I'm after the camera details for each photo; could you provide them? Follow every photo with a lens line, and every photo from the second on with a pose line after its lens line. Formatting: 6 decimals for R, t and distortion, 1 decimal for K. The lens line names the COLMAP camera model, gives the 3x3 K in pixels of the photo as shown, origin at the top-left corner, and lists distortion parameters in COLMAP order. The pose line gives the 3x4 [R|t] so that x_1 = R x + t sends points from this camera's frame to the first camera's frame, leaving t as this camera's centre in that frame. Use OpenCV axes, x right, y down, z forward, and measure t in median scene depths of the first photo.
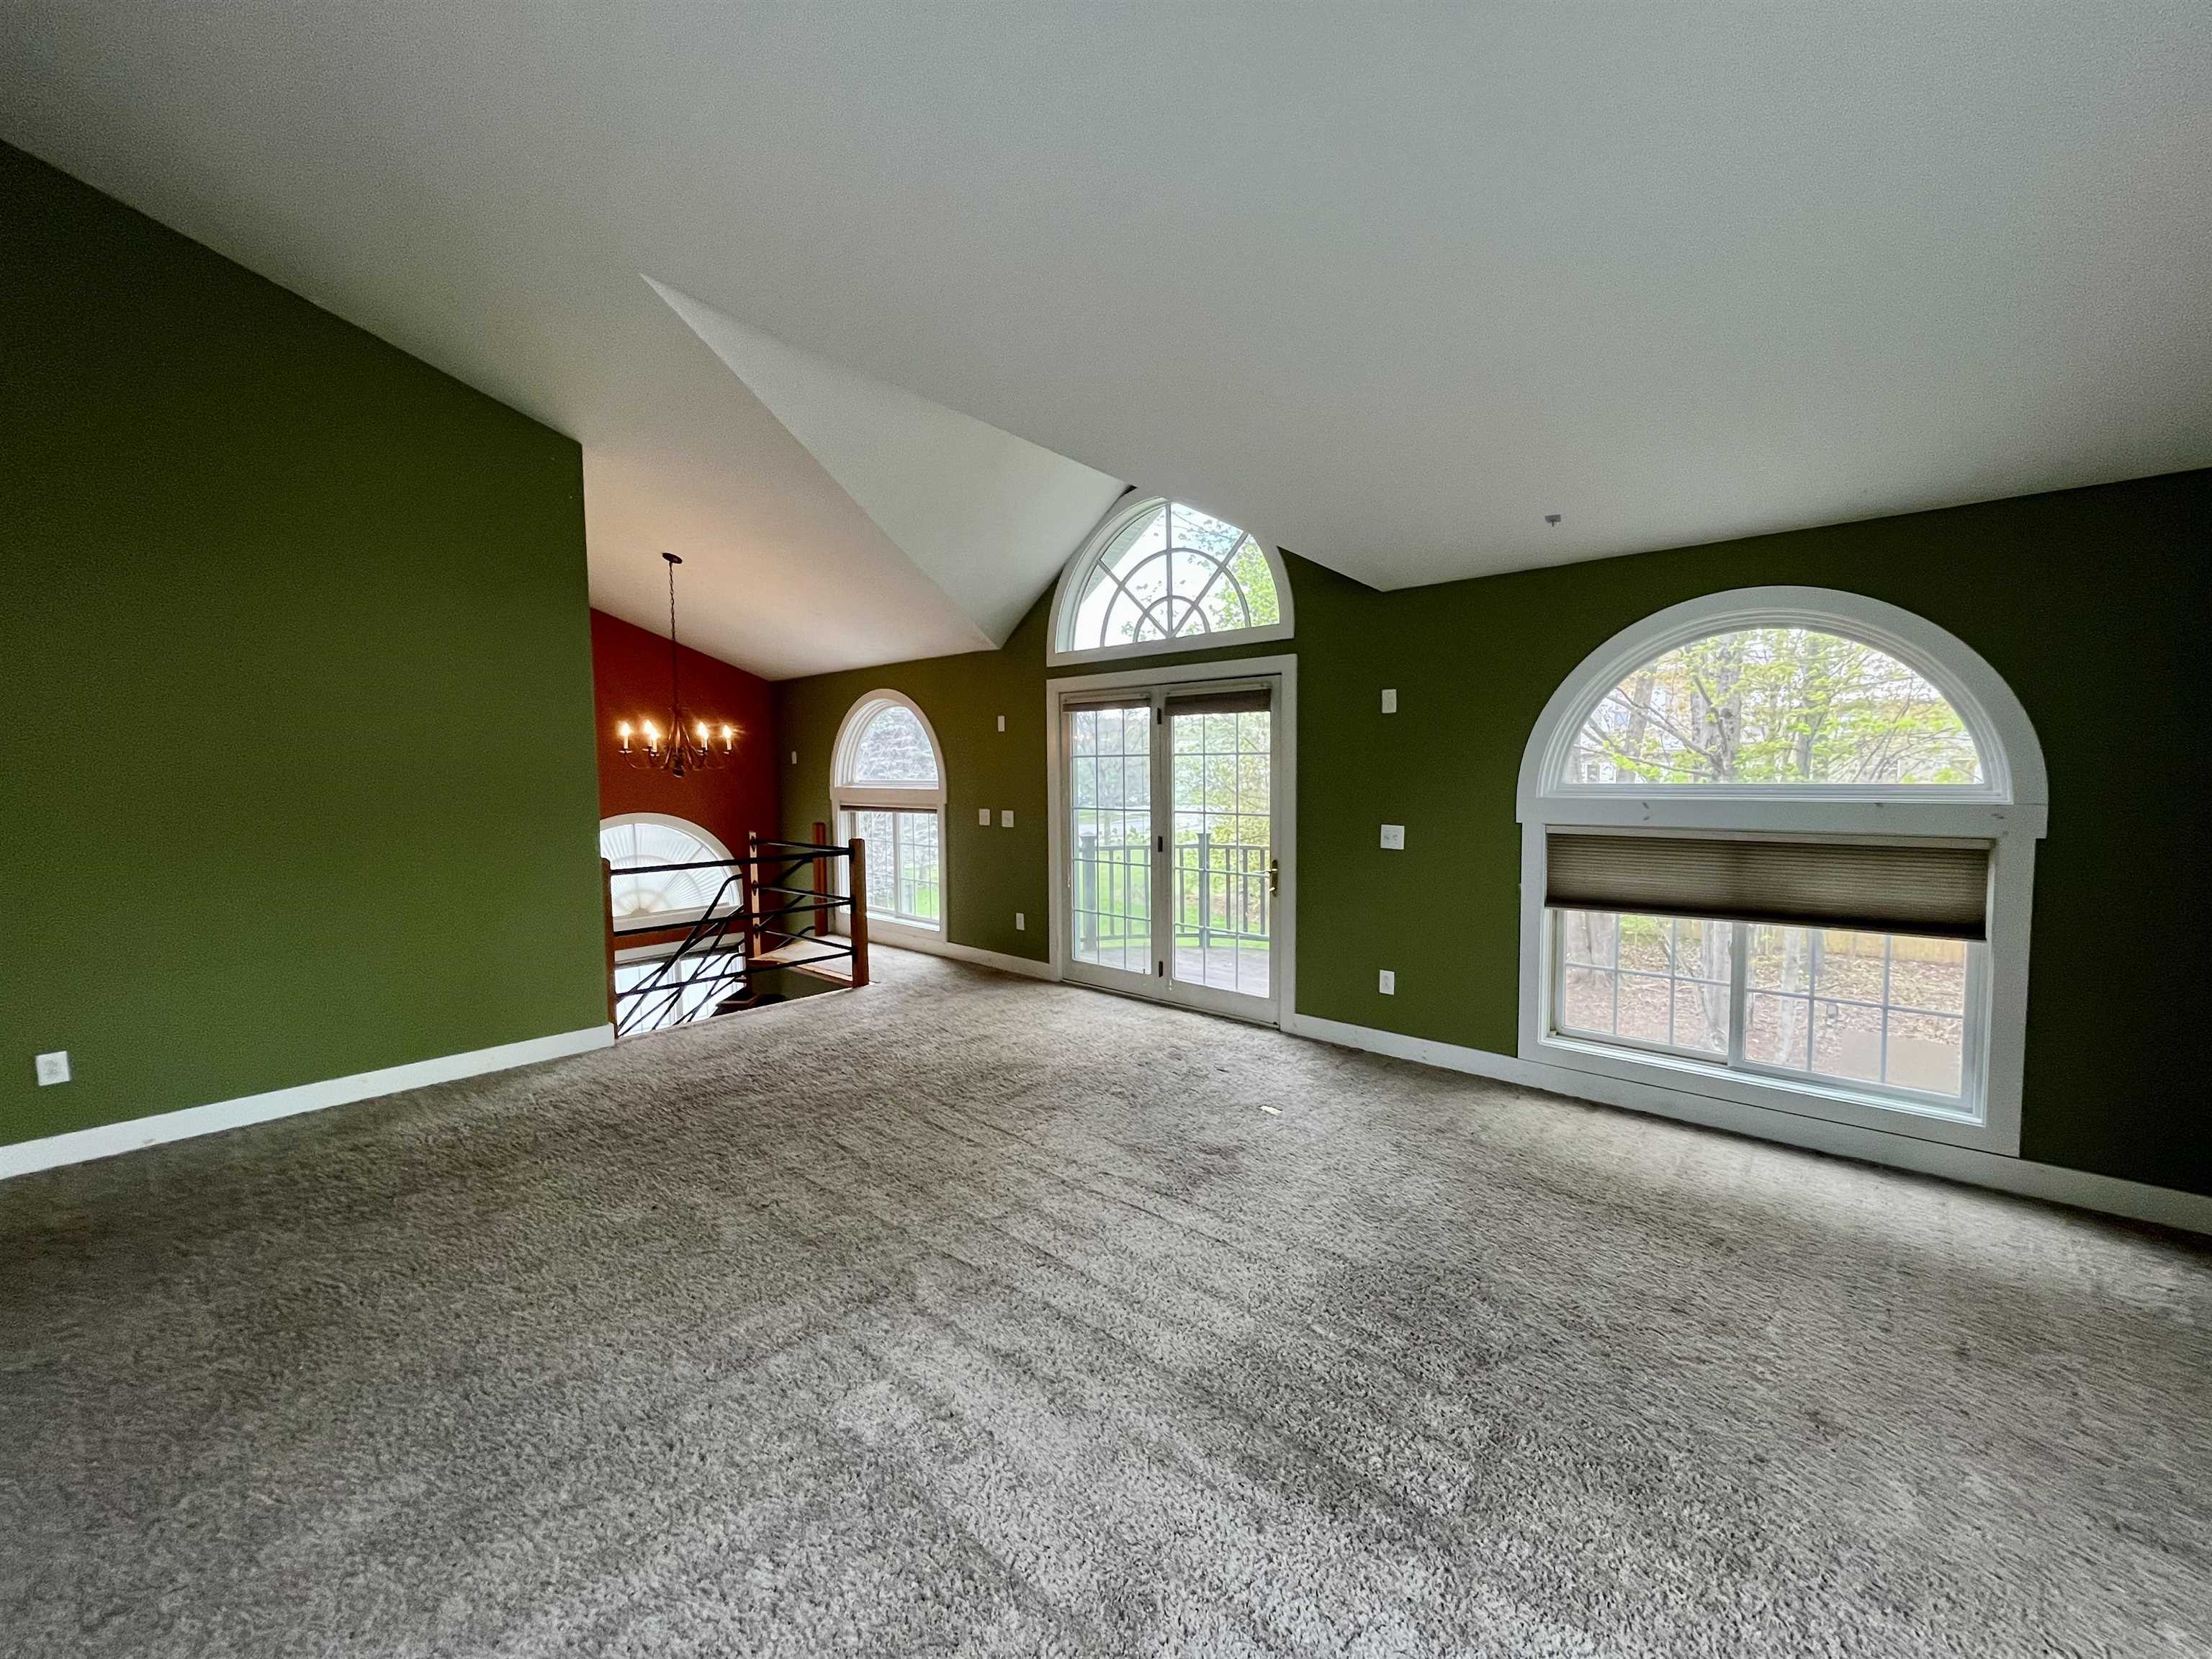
lens RADIAL K [[892.6, 0, 1108.2], [0, 892.6, 824.8], [0, 0, 1]] dist [0.001816, -0.003785]
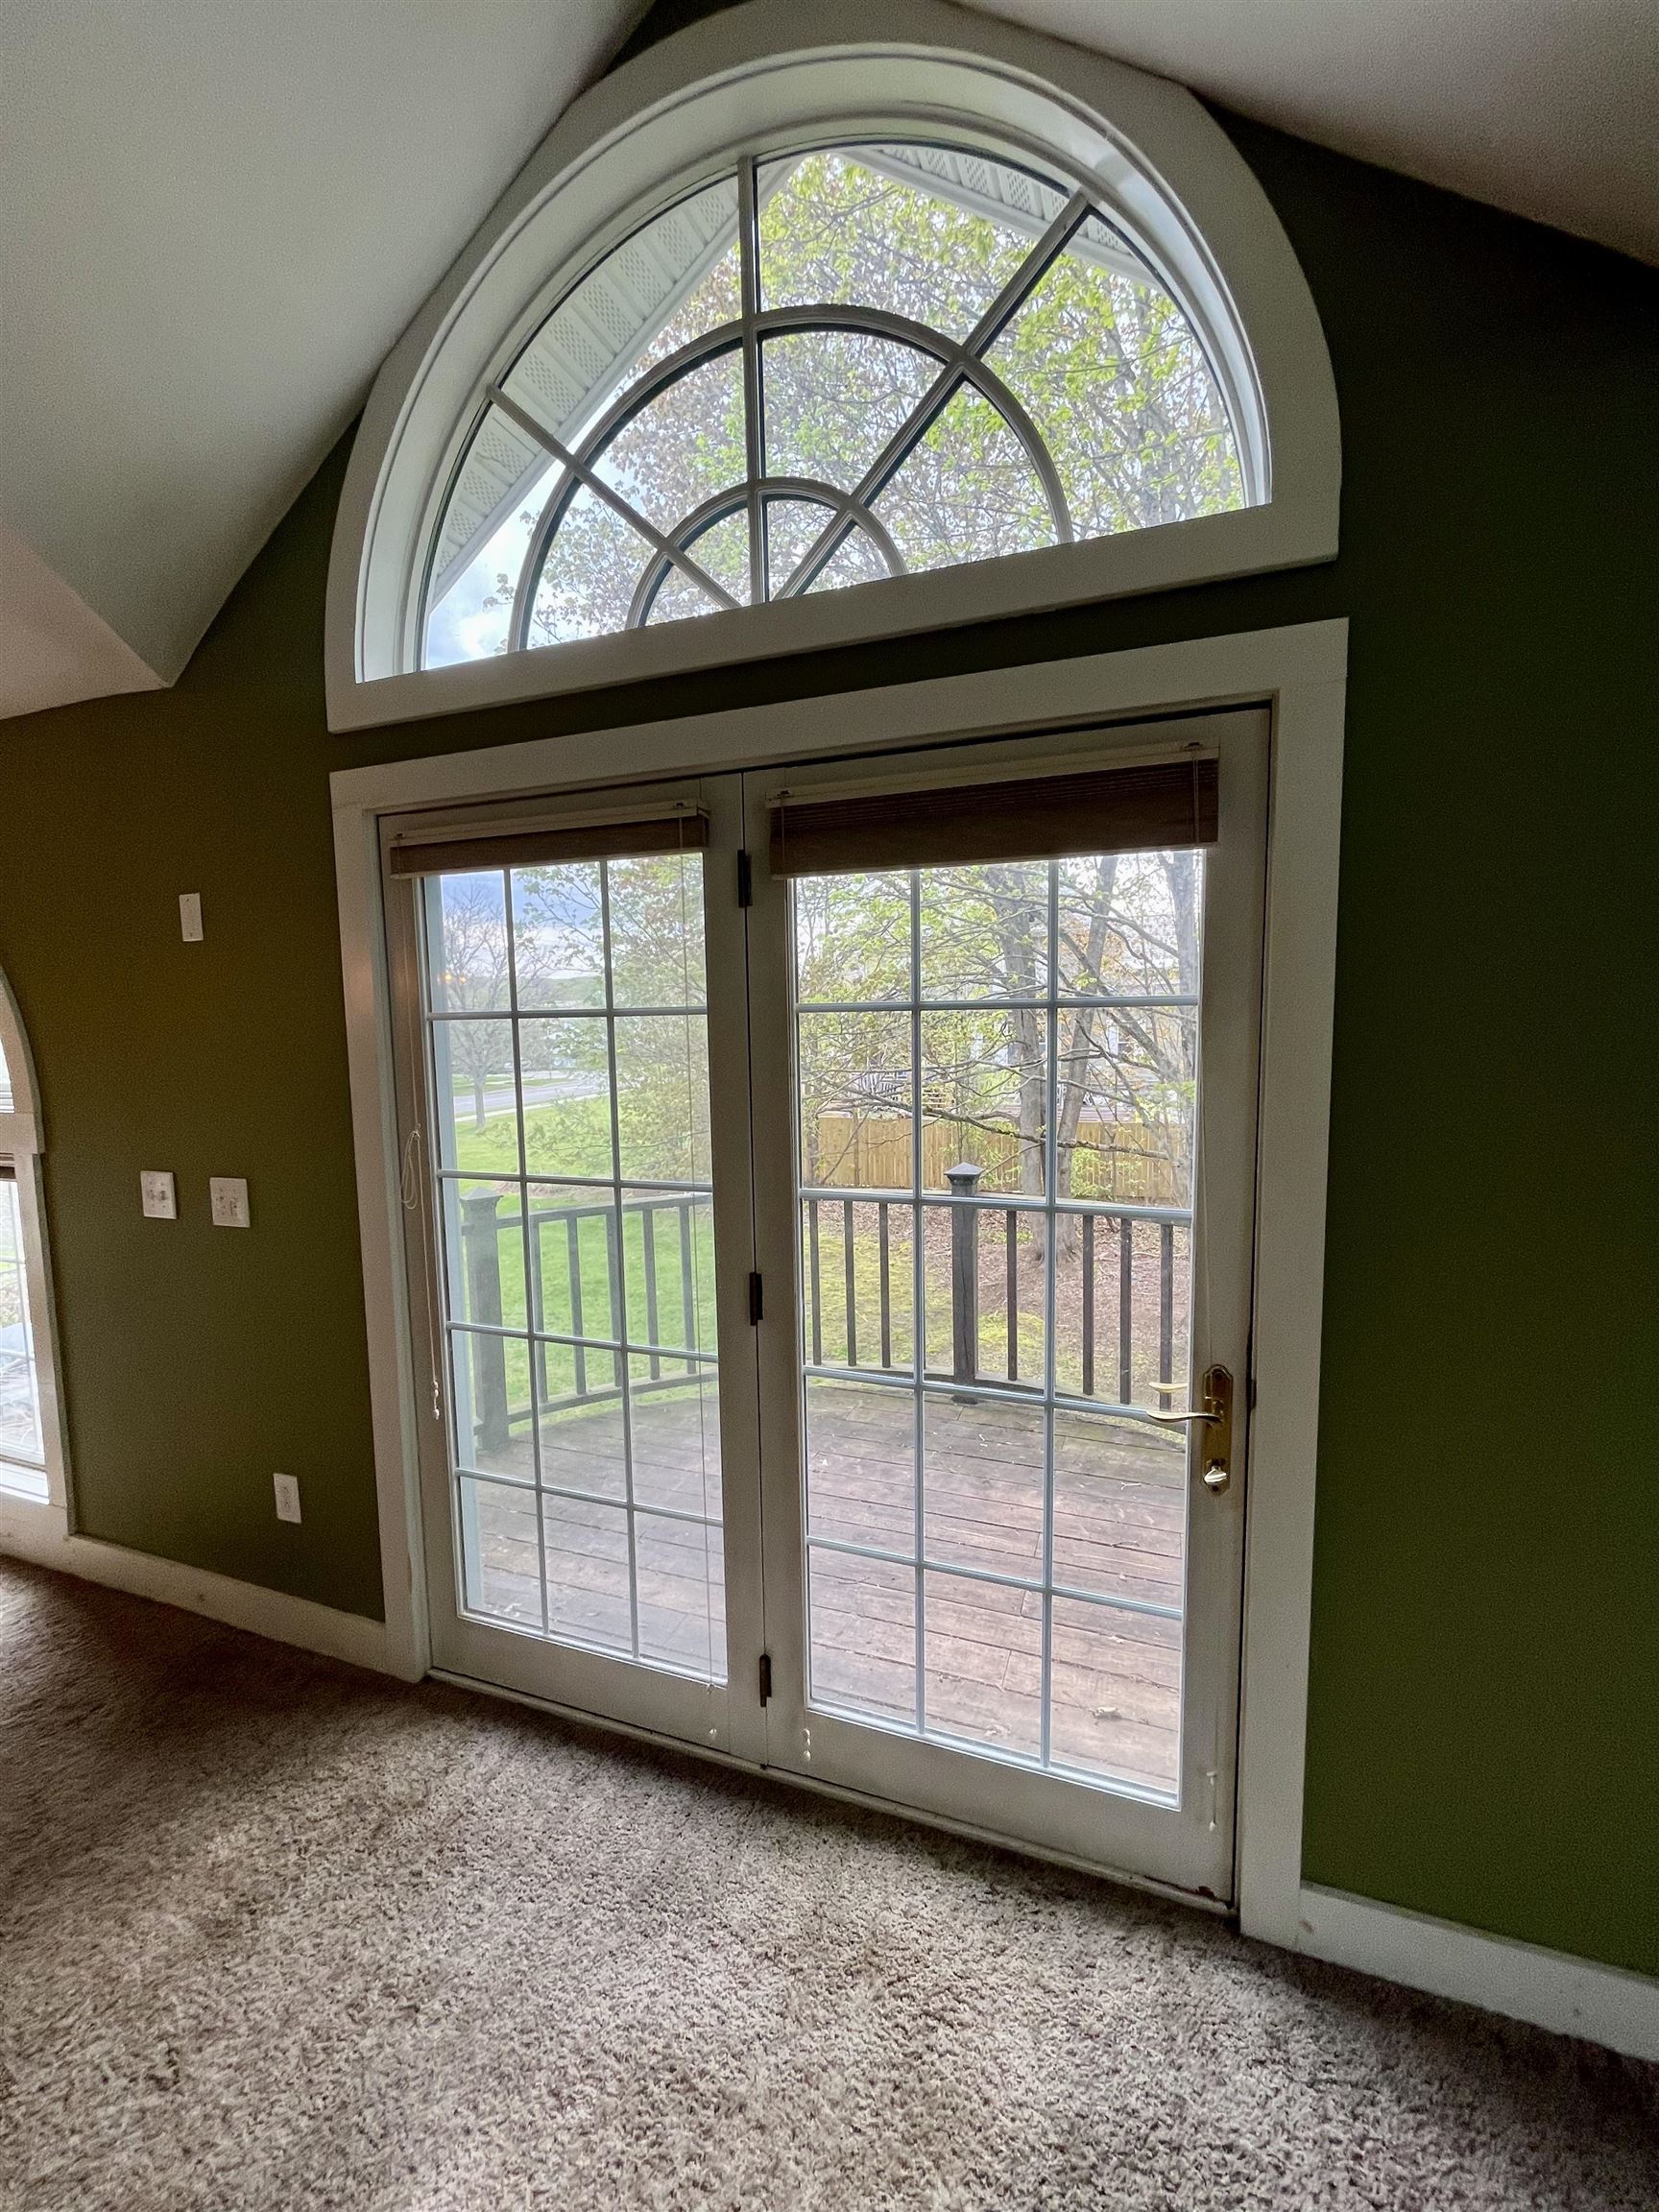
lens RADIAL K [[892.6, 0, 859.5], [0, 892.6, 1110.5], [0, 0, 1]] dist [0.001816, -0.003785]
pose [[0.921910, -0.041368, 0.385189, -0.027908], [0.032438, 0.999034, 0.029656, -0.057113], [-0.386043, -0.014845, 0.922361, 0.777609]]
